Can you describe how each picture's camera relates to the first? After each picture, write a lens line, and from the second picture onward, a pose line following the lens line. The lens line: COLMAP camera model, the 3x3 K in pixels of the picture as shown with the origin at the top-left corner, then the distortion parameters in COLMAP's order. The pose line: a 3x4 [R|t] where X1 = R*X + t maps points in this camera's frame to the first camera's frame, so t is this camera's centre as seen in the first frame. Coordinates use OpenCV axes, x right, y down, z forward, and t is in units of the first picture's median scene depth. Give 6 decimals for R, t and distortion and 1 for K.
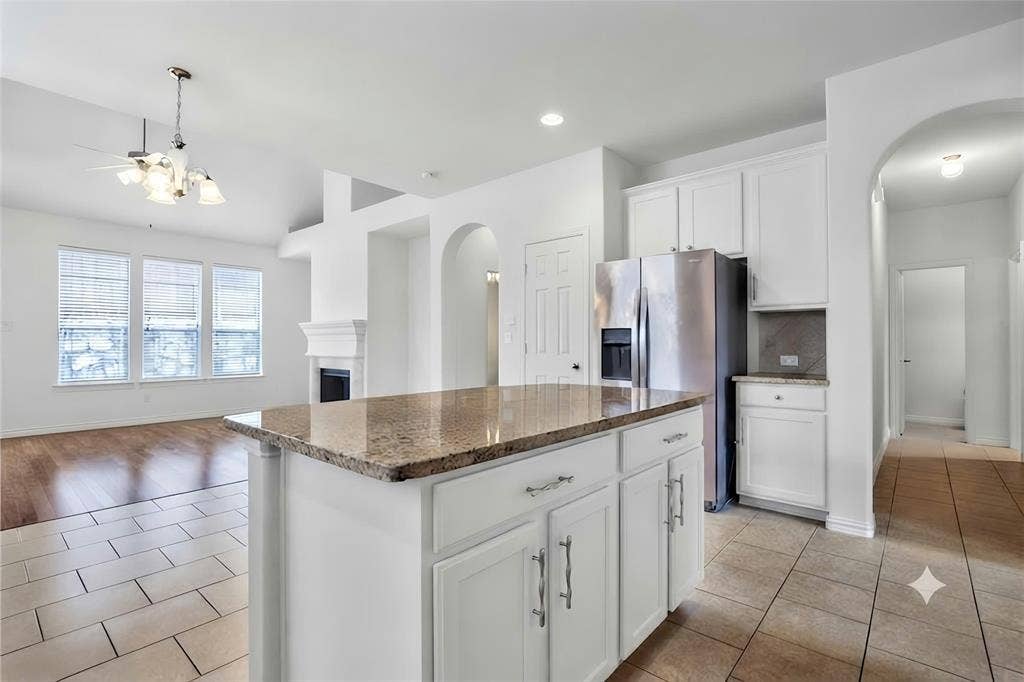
lens RADIAL K [[467.3, 0, 519.1], [0, 467.3, 338.6], [0, 0, 1]] dist [0.014746, 0.000284]
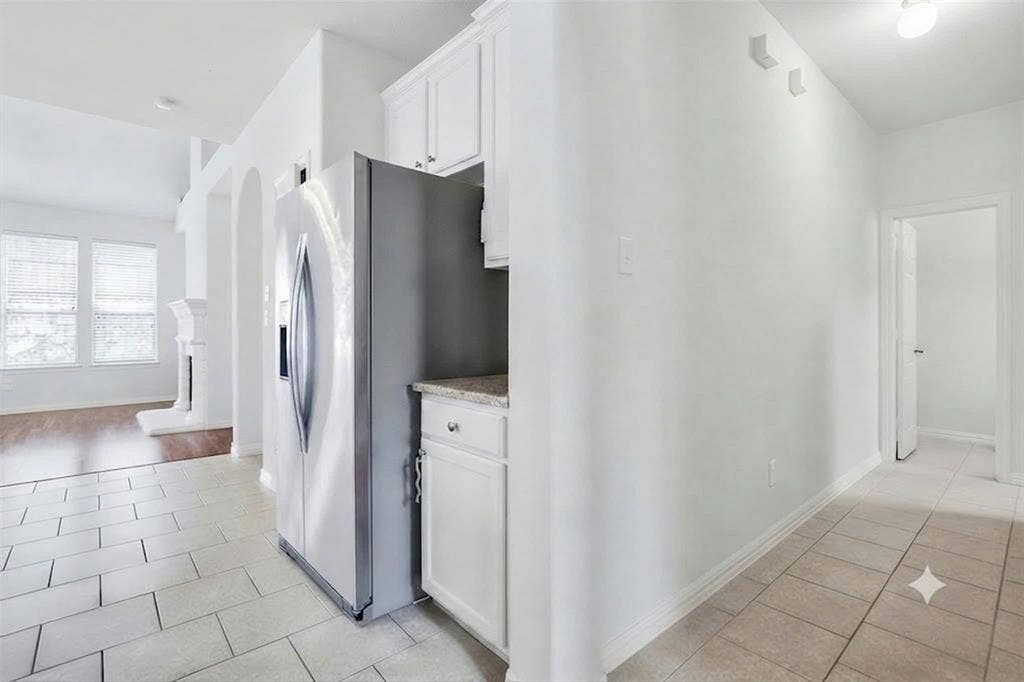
lens RADIAL K [[467.3, 0, 505.4], [0, 467.3, 343.1], [0, 0, 1]] dist [0.014746, 0.000284]
pose [[0.988902, 0.005320, -0.148473, 0.236879], [0.001144, 0.999056, 0.043416, 0.001921], [0.148564, -0.043104, 0.987963, 0.160147]]
